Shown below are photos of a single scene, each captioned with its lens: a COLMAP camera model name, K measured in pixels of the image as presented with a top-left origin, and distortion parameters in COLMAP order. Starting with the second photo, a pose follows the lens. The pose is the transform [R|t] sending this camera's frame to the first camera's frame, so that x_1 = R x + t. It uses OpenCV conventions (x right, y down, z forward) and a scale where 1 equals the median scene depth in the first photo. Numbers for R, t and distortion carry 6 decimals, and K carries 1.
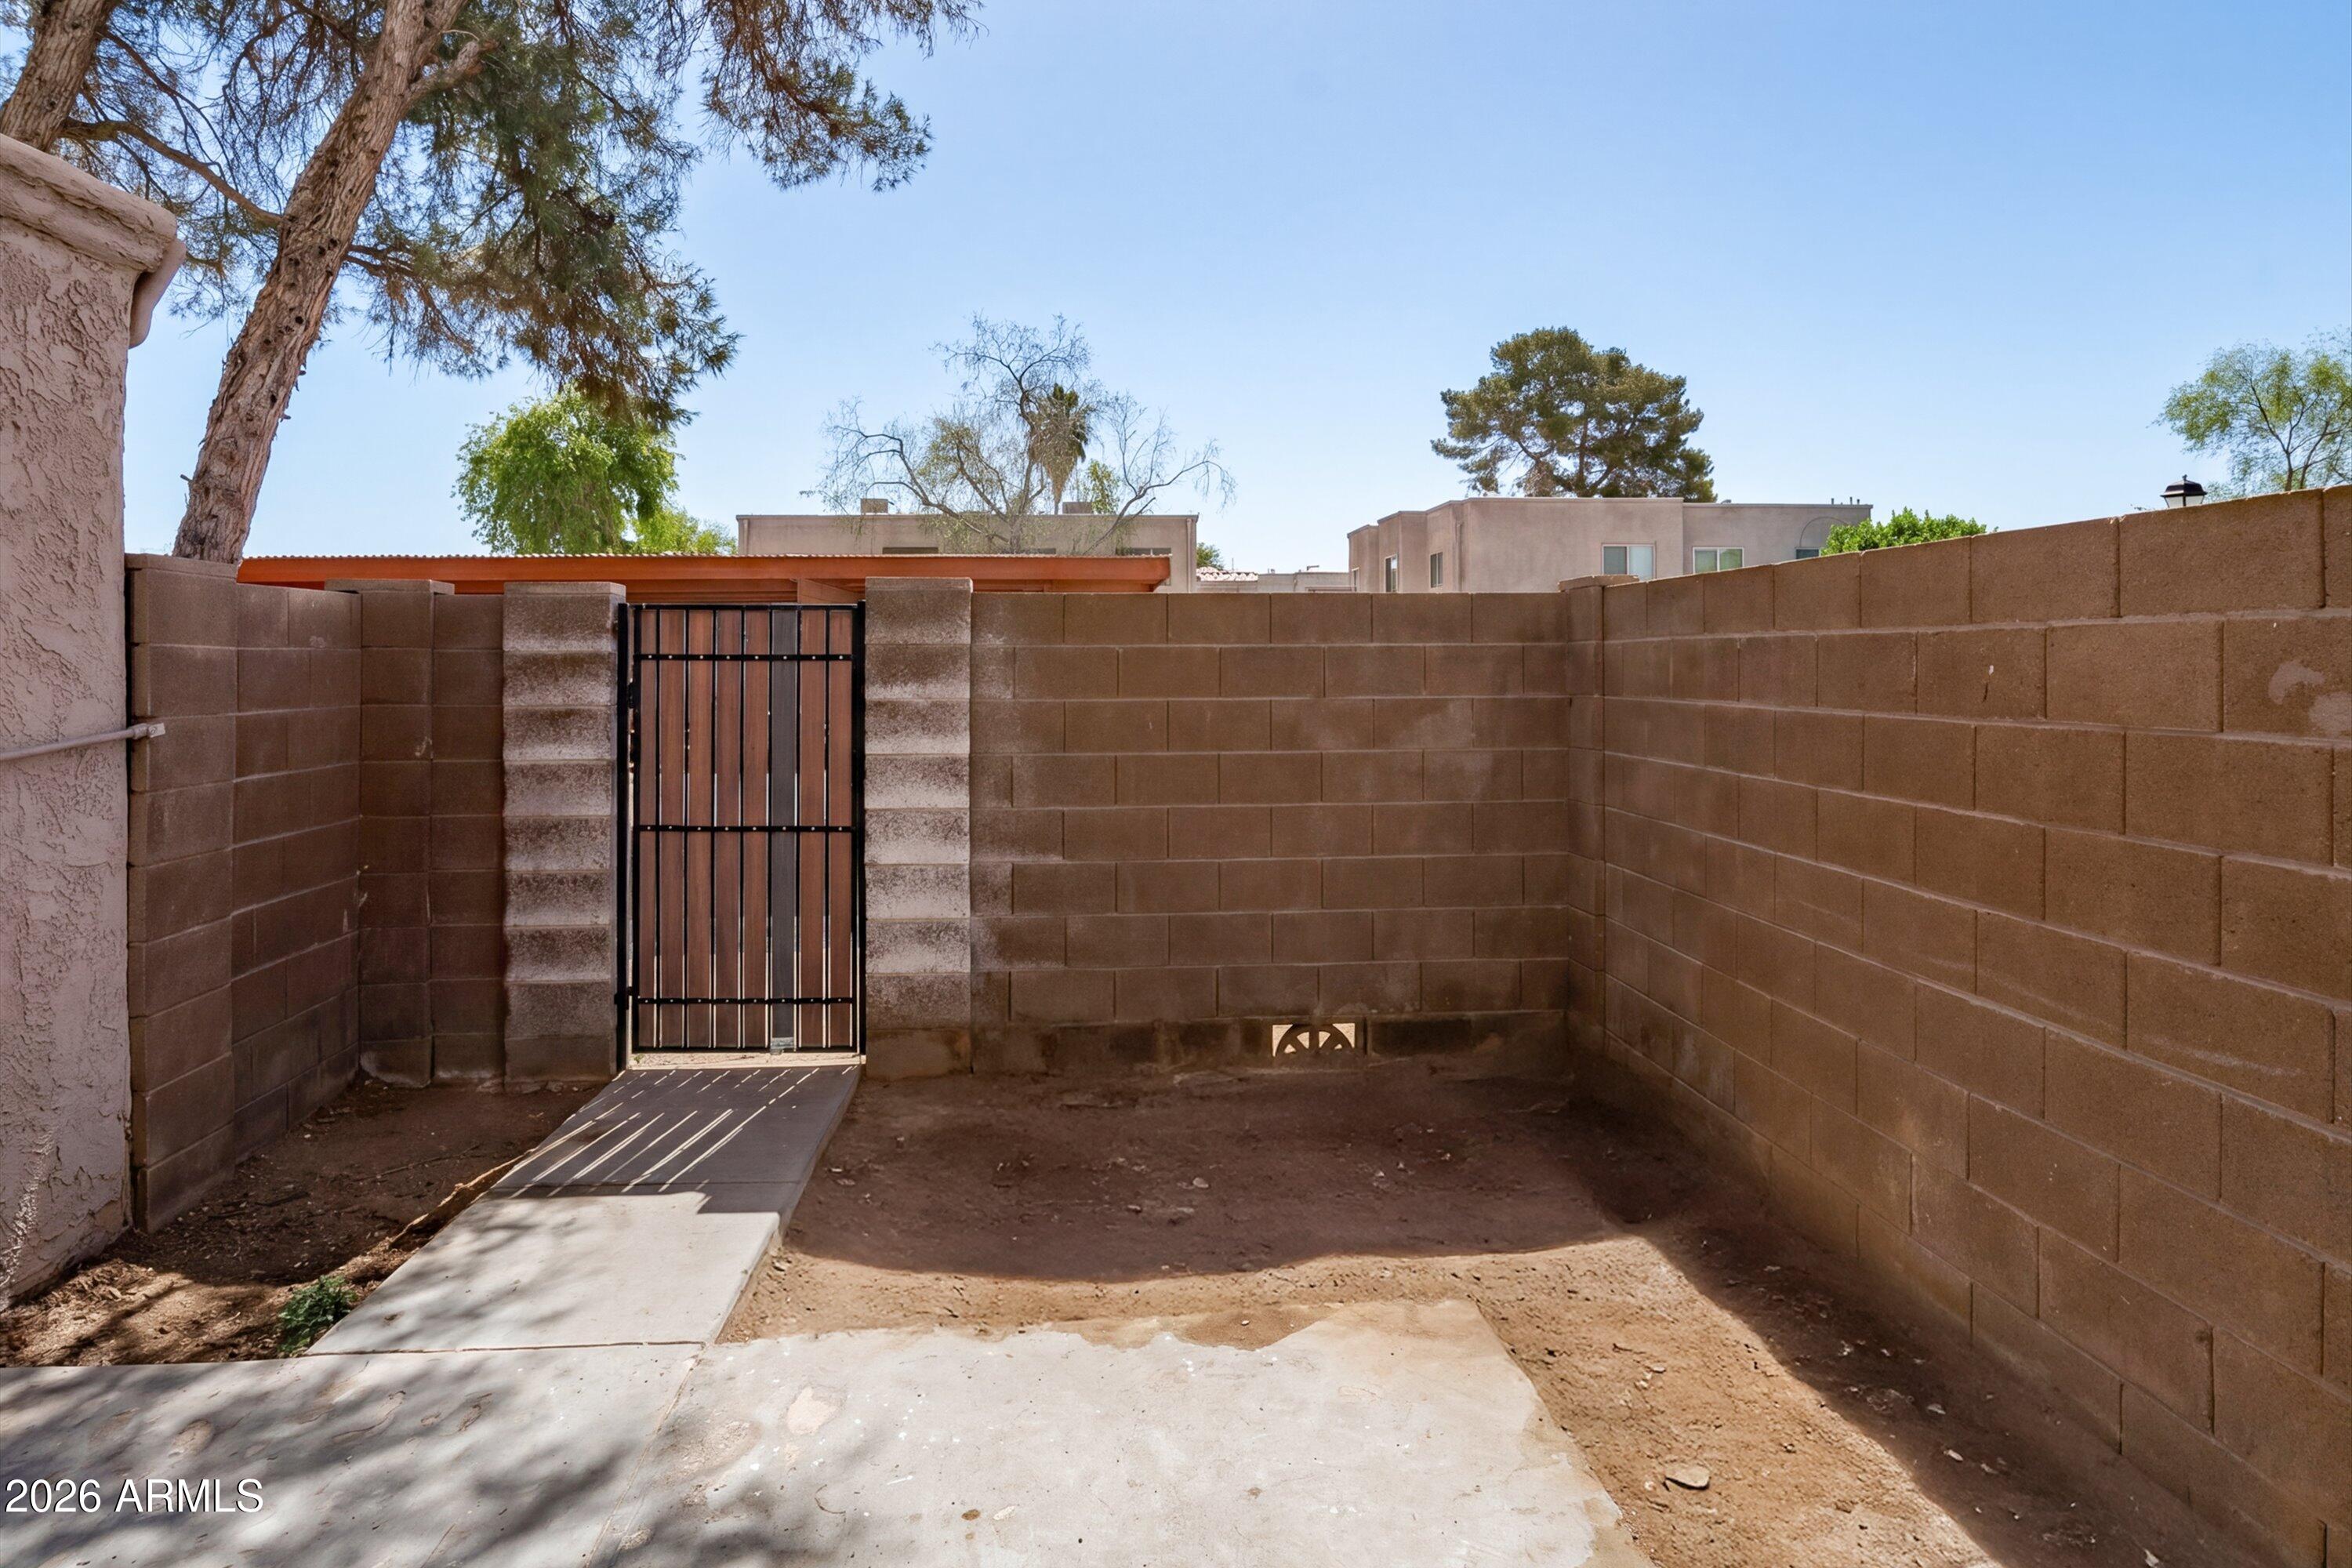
lens RADIAL K [[1226.5, 0, 1176.0], [0, 1226.5, 784.0], [0, 0, 1]] dist [-0.000543, -0.000102]
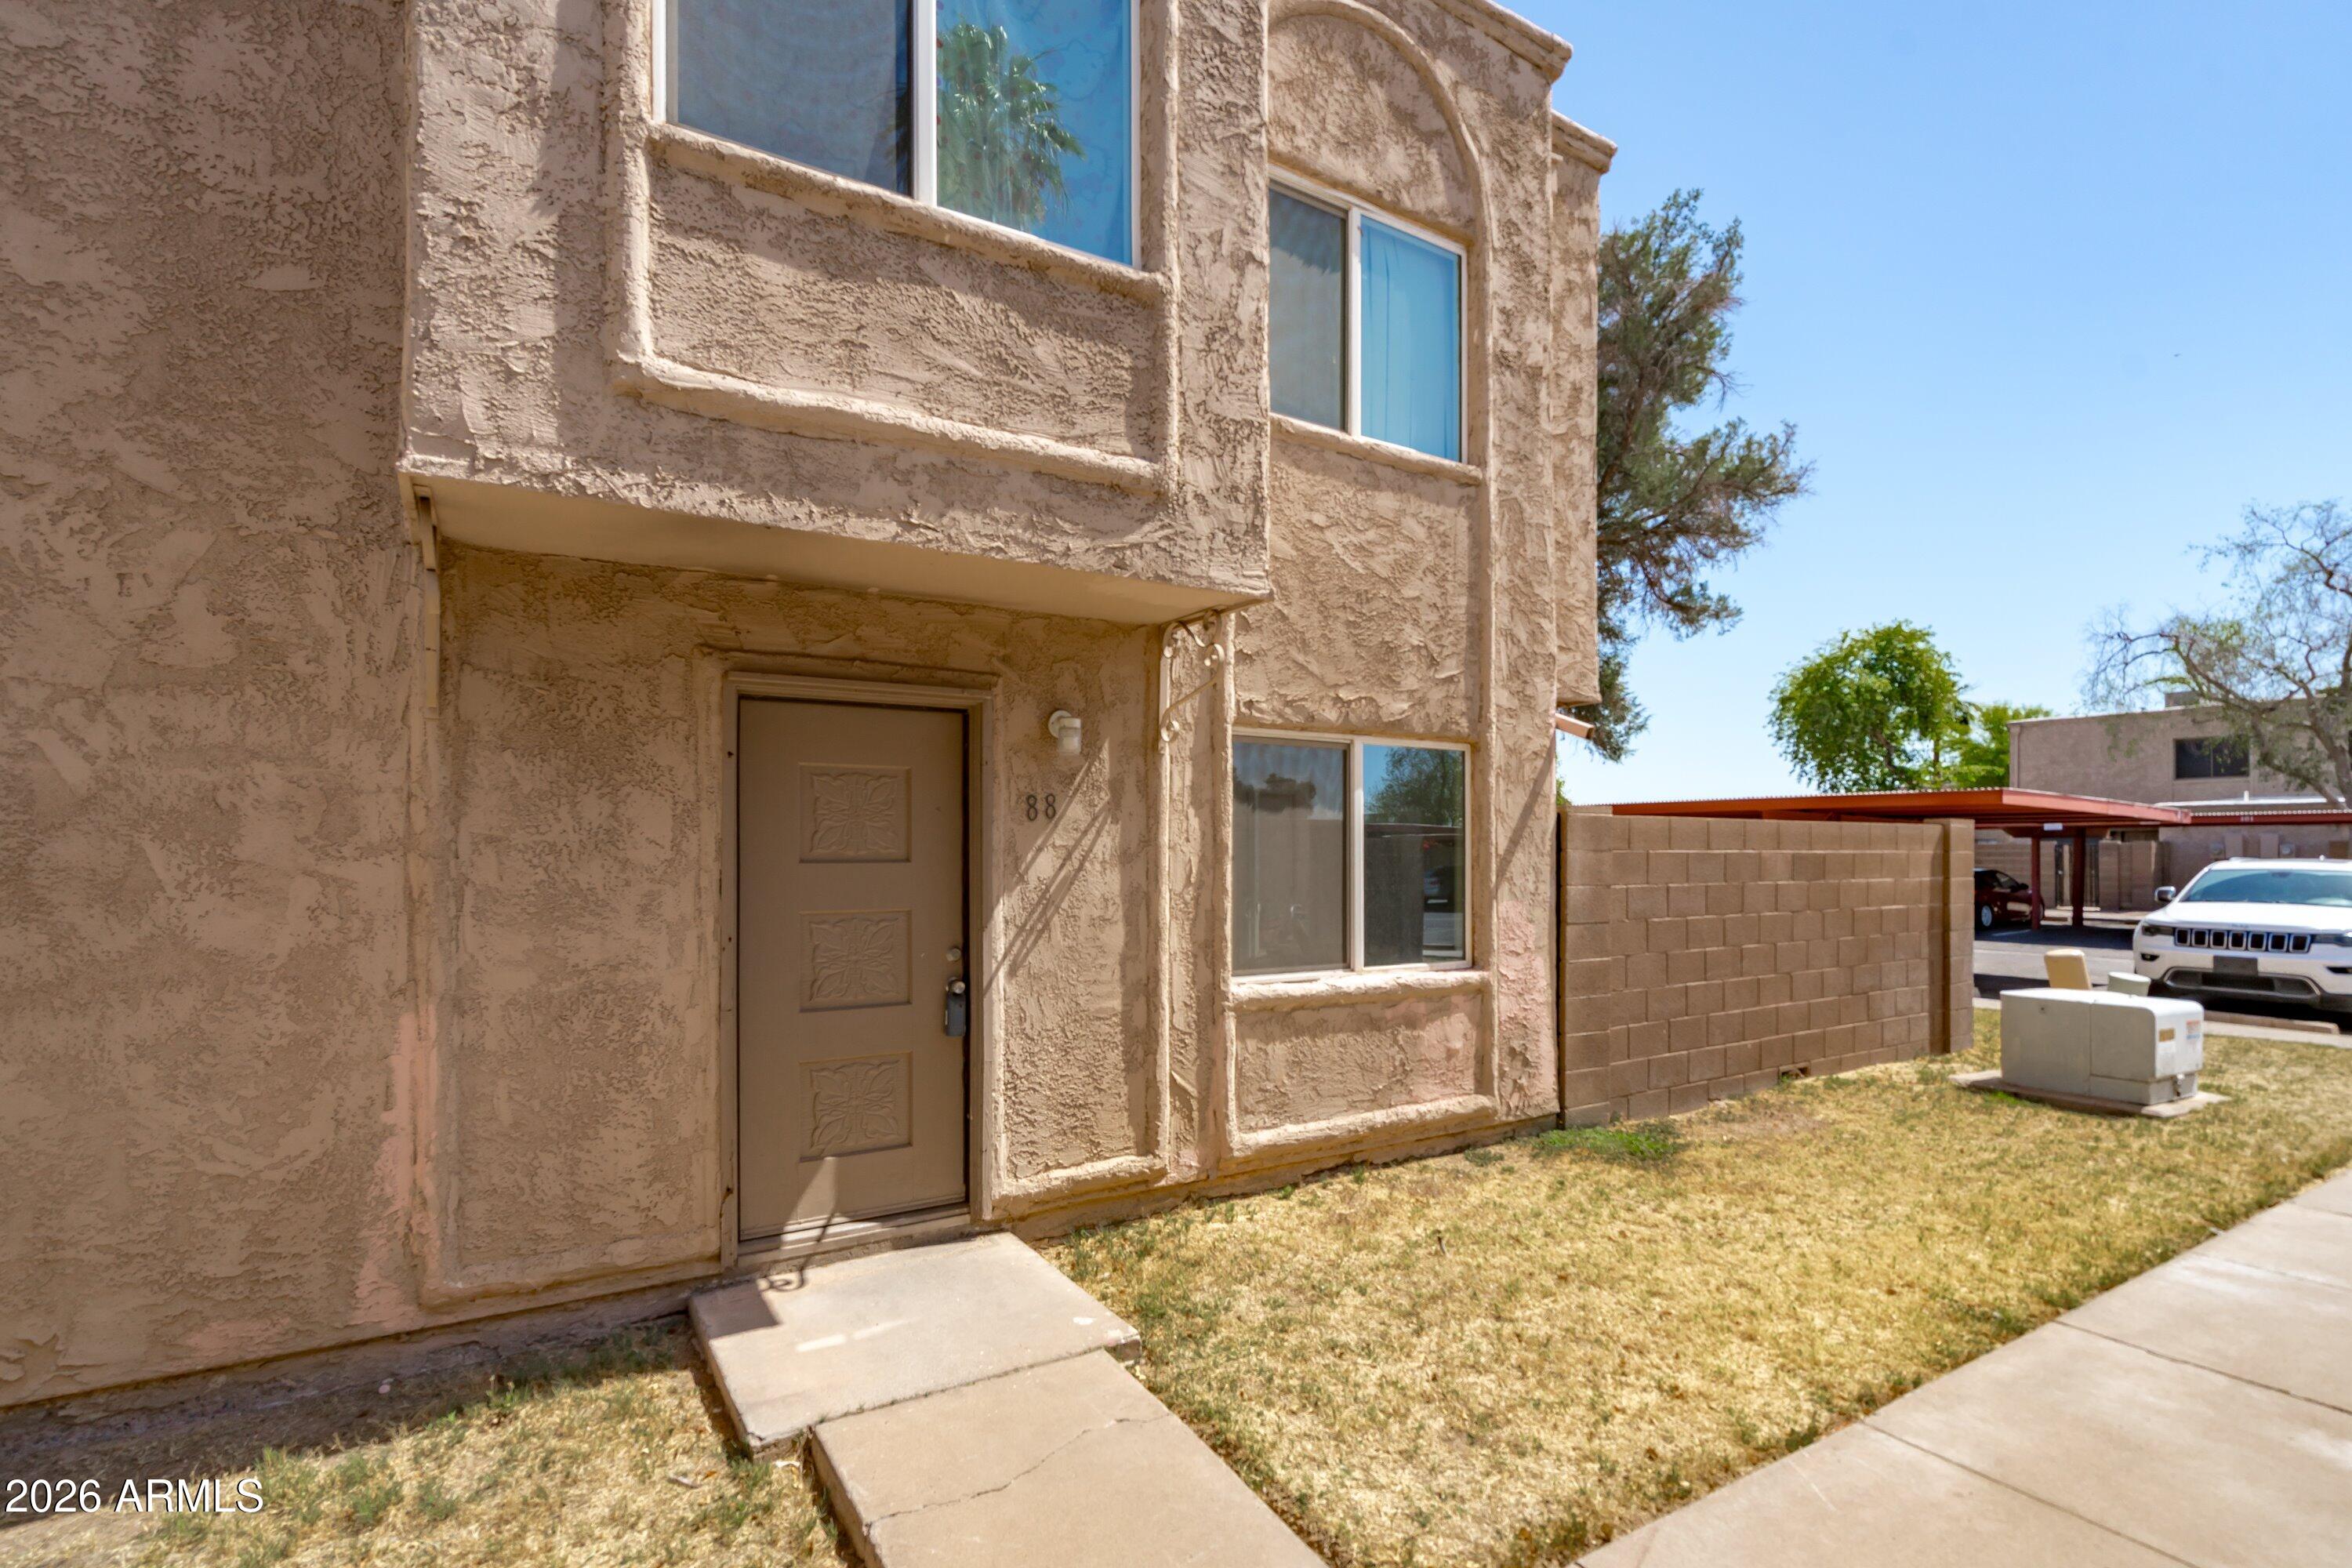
lens RADIAL K [[1069.6, 0, 1174.6], [0, 1069.6, 797.0], [0, 0, 1]] dist [-0.000187, 0.000000]
pose [[0.474398, -0.038856, -0.879452, 0.170919], [-0.093218, 0.991191, -0.094077, 0.004918], [0.875361, 0.126611, 0.466597, -0.111574]]
